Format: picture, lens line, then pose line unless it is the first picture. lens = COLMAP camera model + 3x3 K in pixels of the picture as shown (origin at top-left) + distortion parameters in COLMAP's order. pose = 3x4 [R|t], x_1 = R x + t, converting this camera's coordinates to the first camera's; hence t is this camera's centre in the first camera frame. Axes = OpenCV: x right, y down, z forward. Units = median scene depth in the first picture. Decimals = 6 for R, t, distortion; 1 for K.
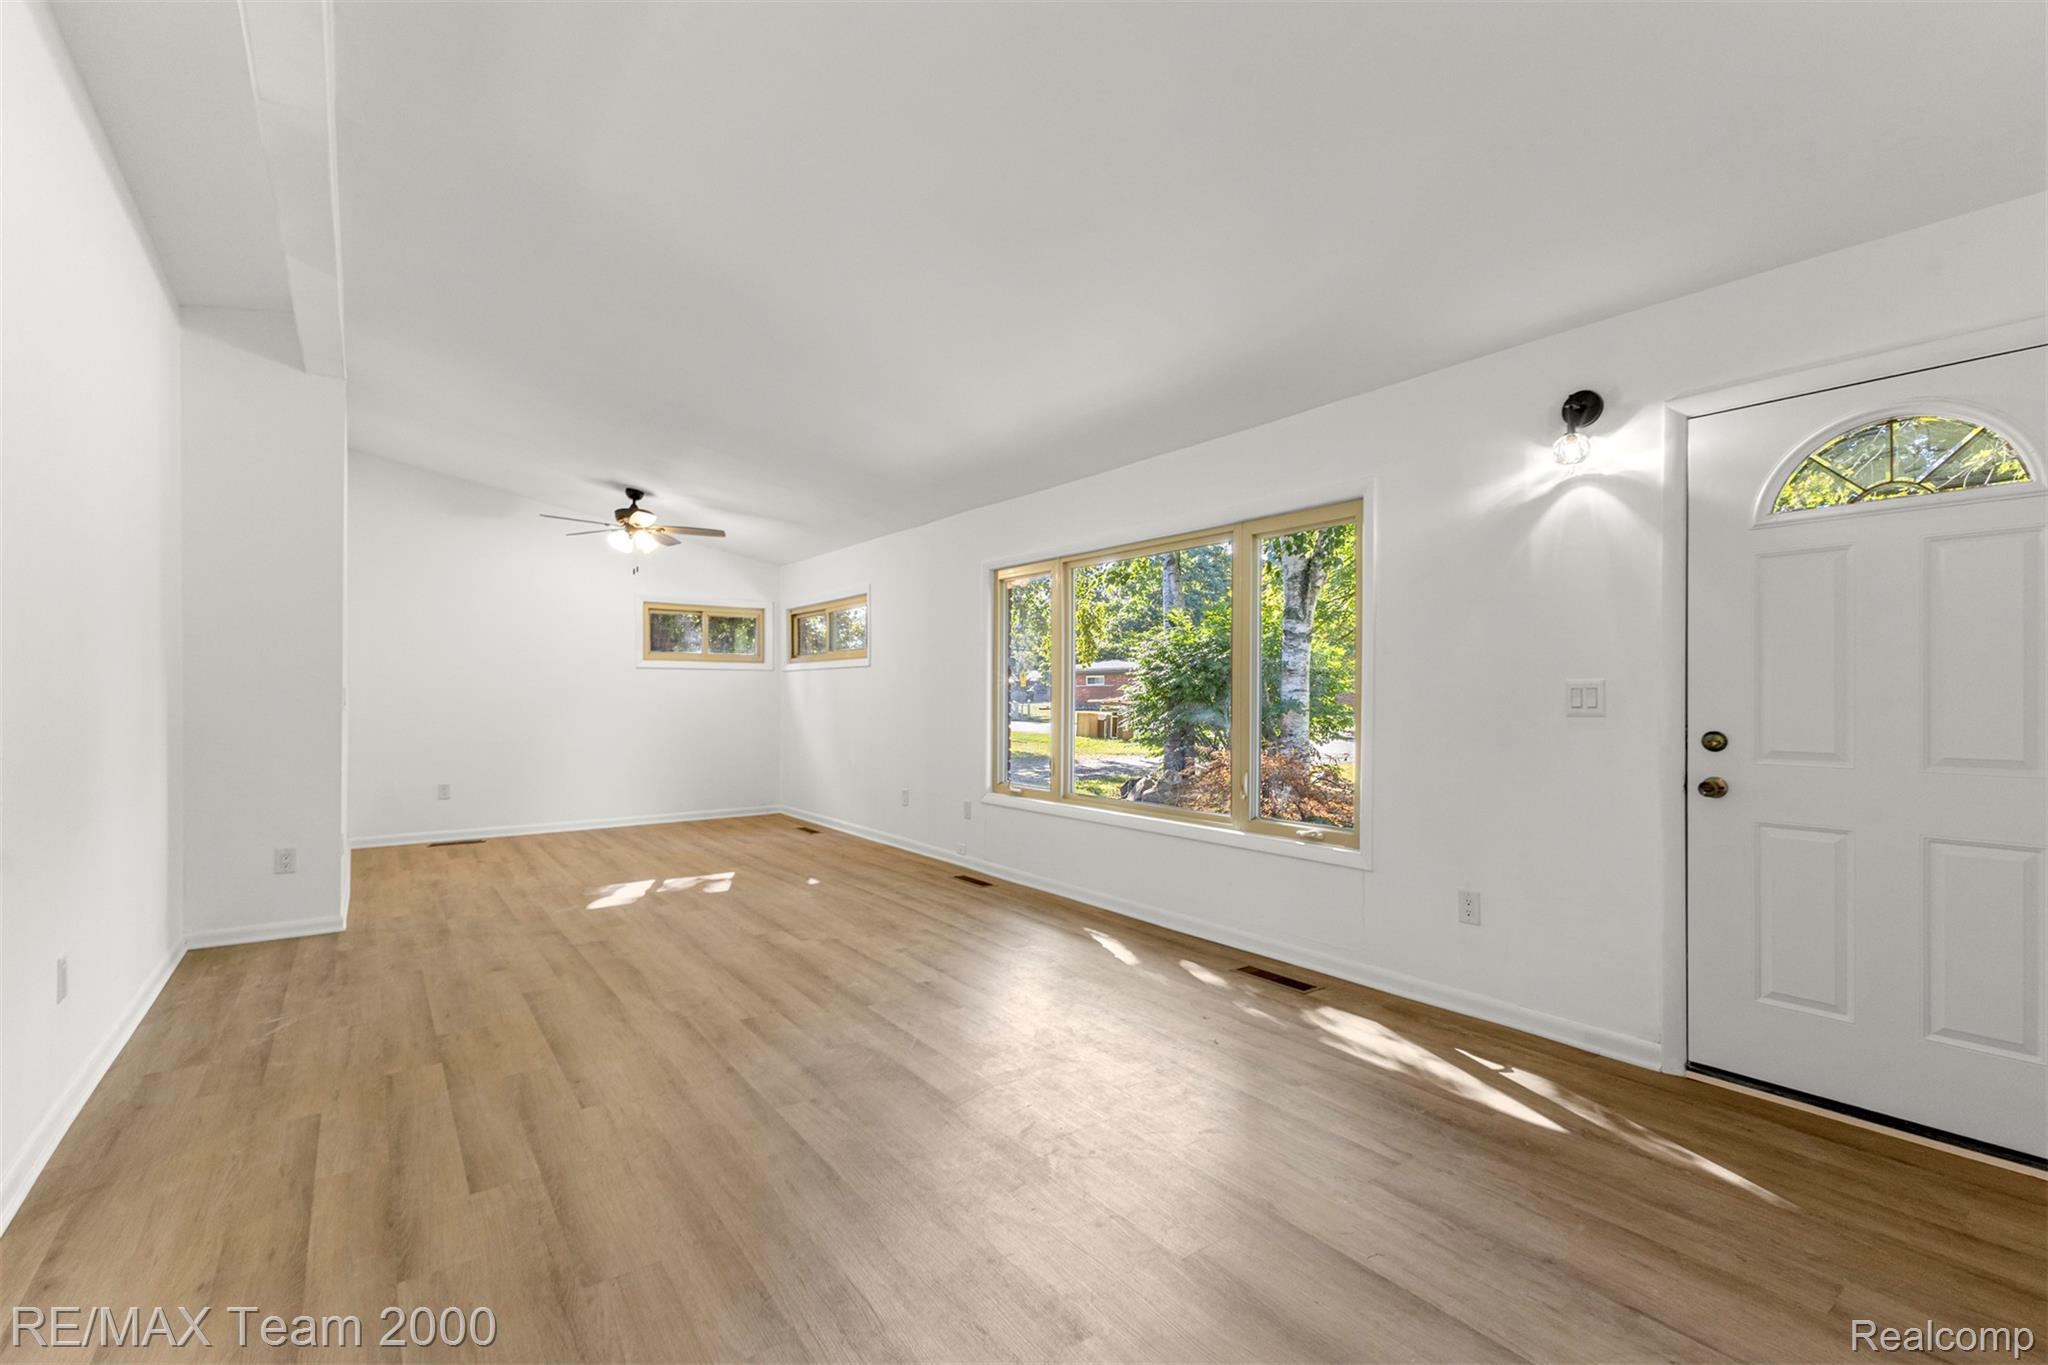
lens RADIAL K [[905.1, 0, 1024.0], [0, 905.1, 682.5], [0, 0, 1]] dist [0.002985, 0.000146]
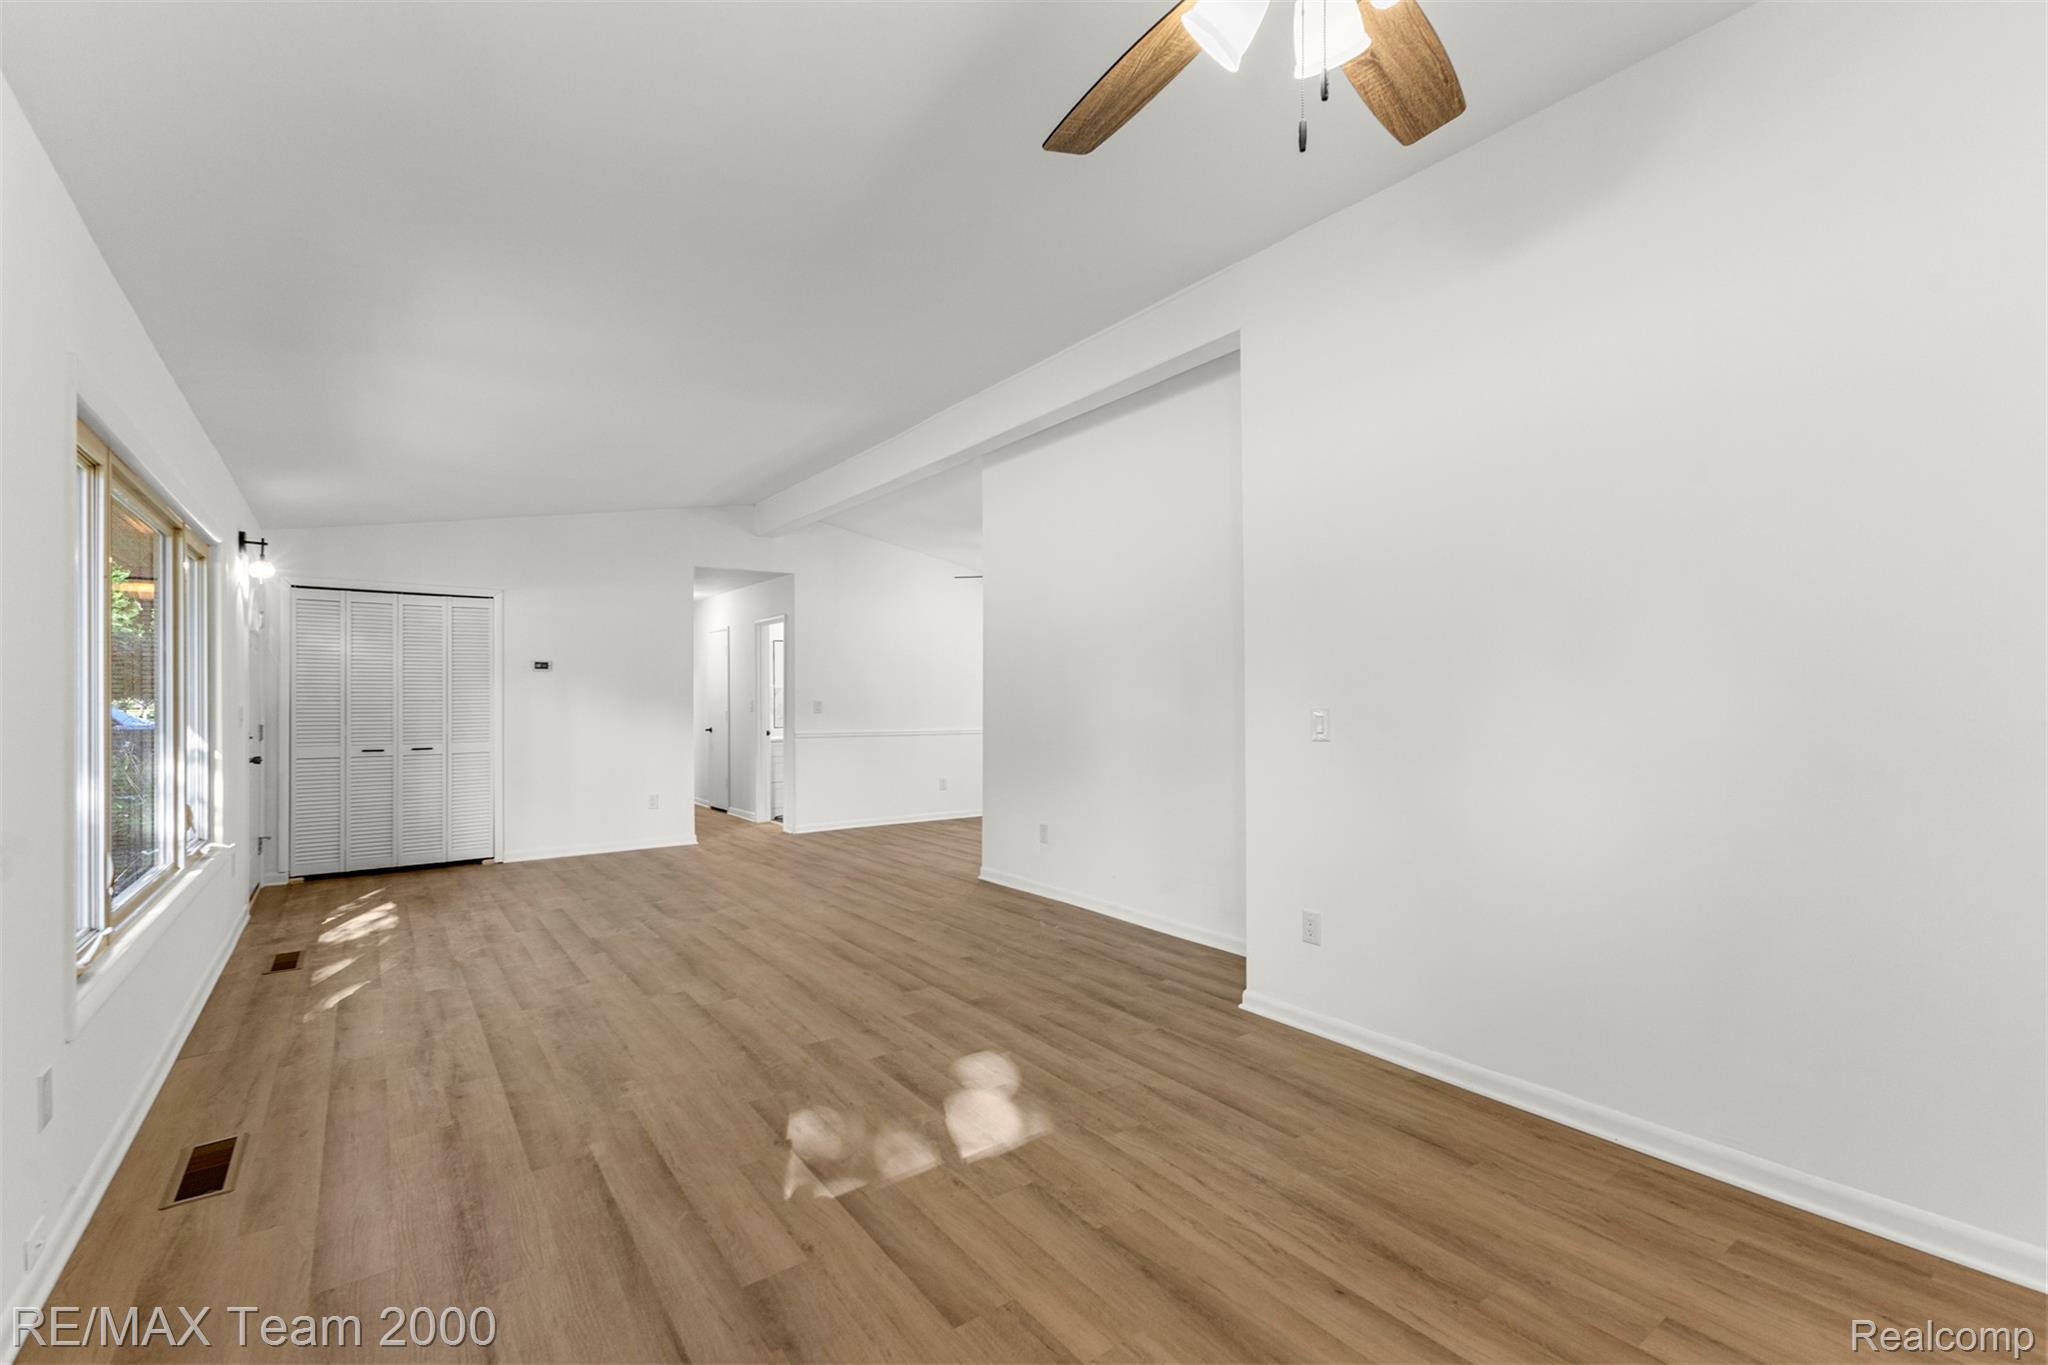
lens RADIAL K [[882.4, 0, 1024.0], [0, 882.4, 682.5], [0, 0, 1]] dist [0.003939, 0.000247]
pose [[-0.999997, 0.001719, -0.001847, -0.632669], [0.001773, 0.999550, -0.029943, 0.006996], [0.001795, -0.029946, -0.999550, 2.051704]]
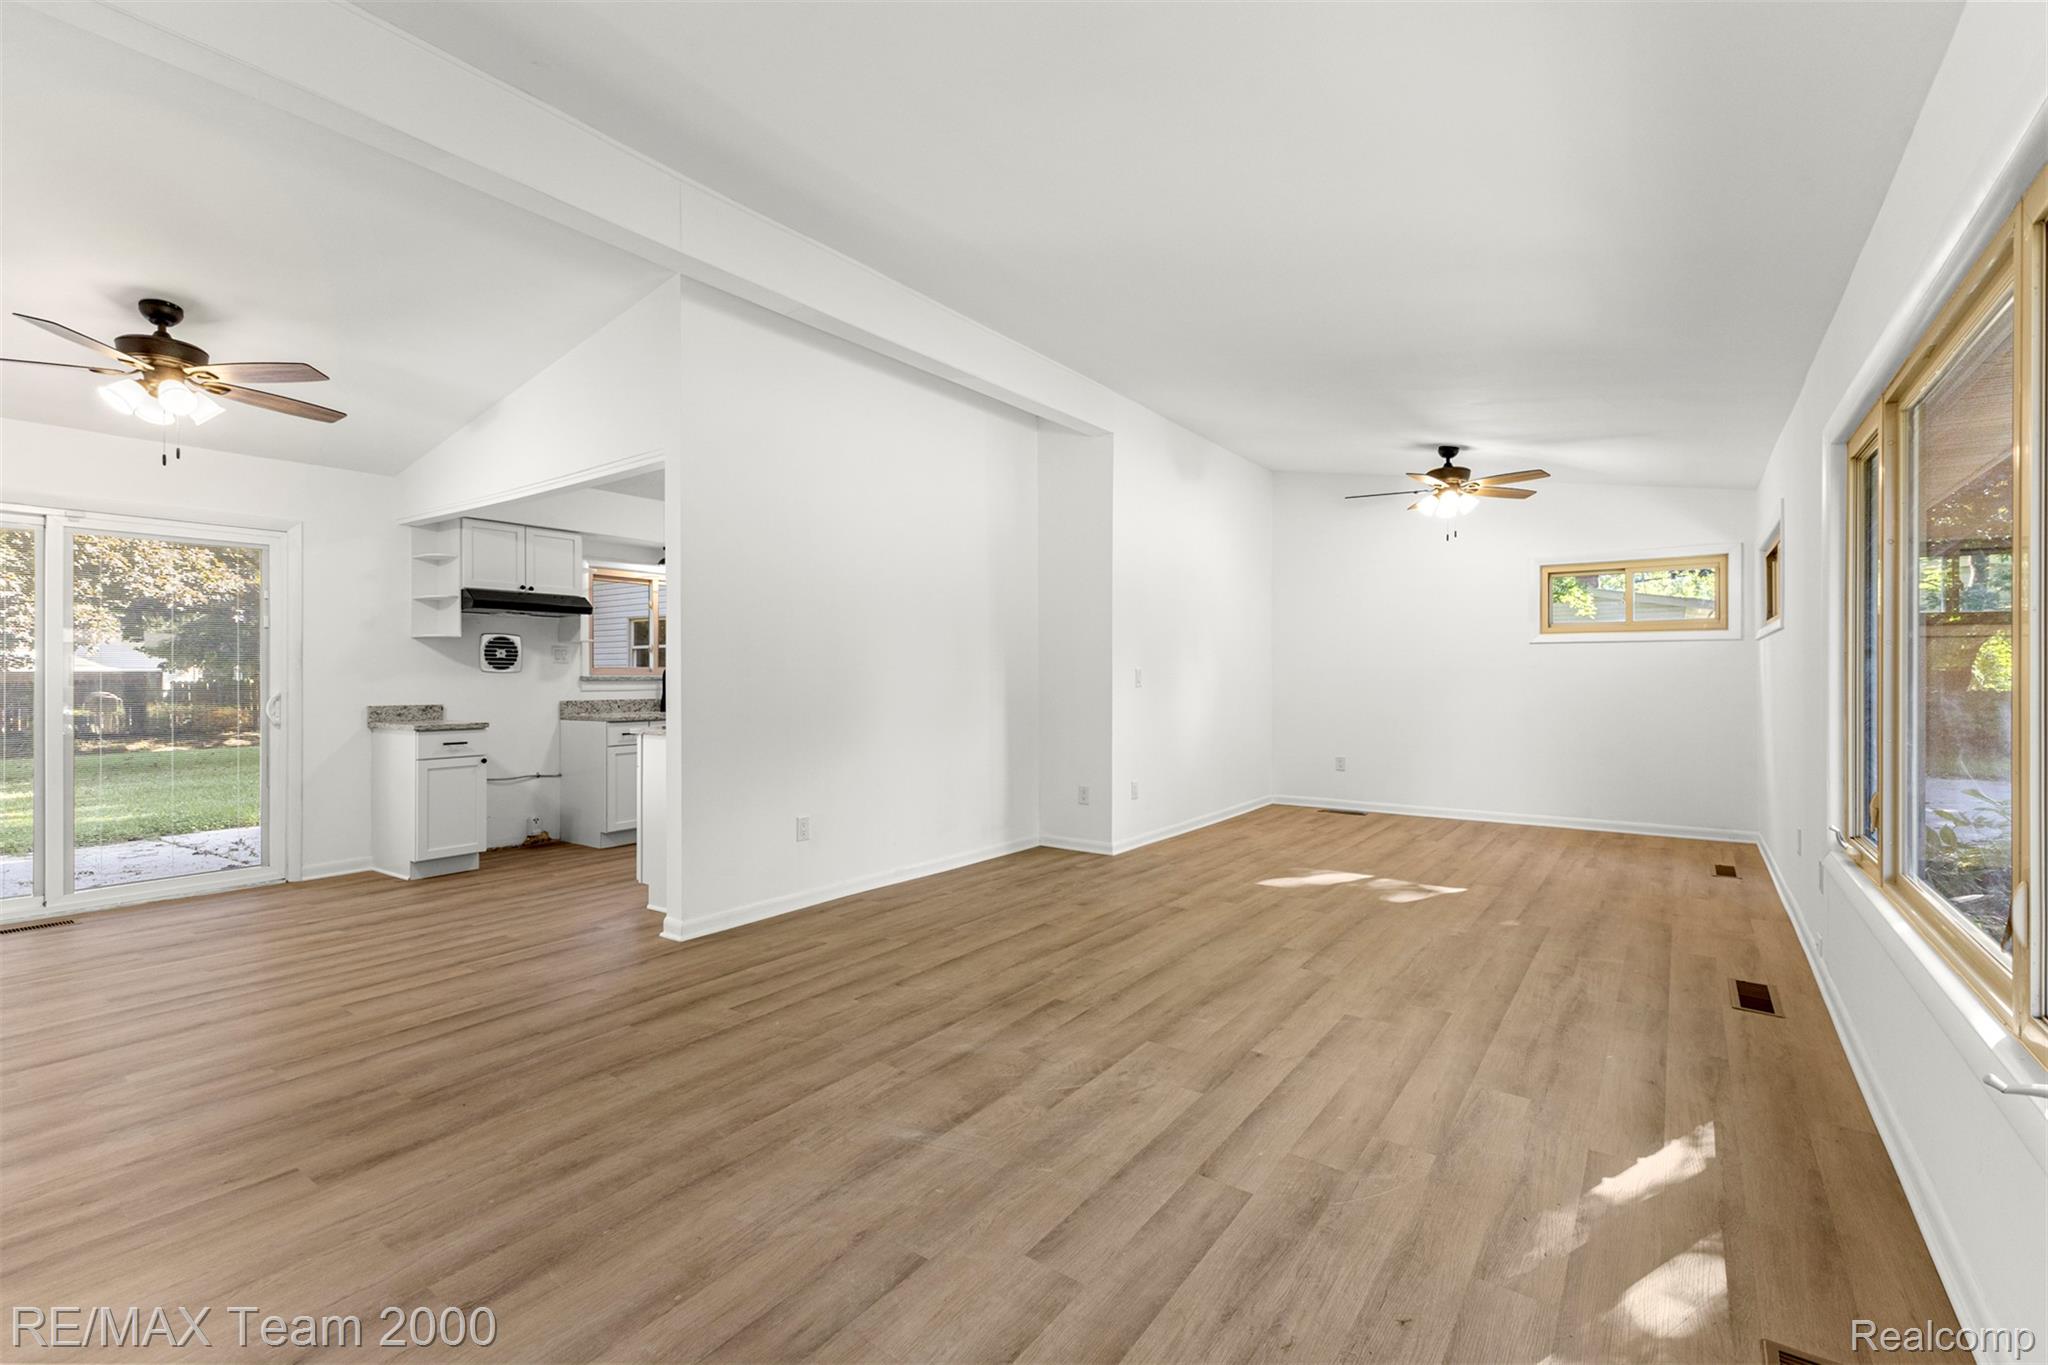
lens RADIAL K [[904.8, 0, 1018.3], [0, 904.8, 670.8], [0, 0, 1]] dist [0.016292, -0.000103]
pose [[0.299544, -0.006734, -0.954059, 0.519900], [0.013477, 0.999905, -0.002826, 0.011330], [0.953987, -0.012012, 0.299607, 0.550835]]
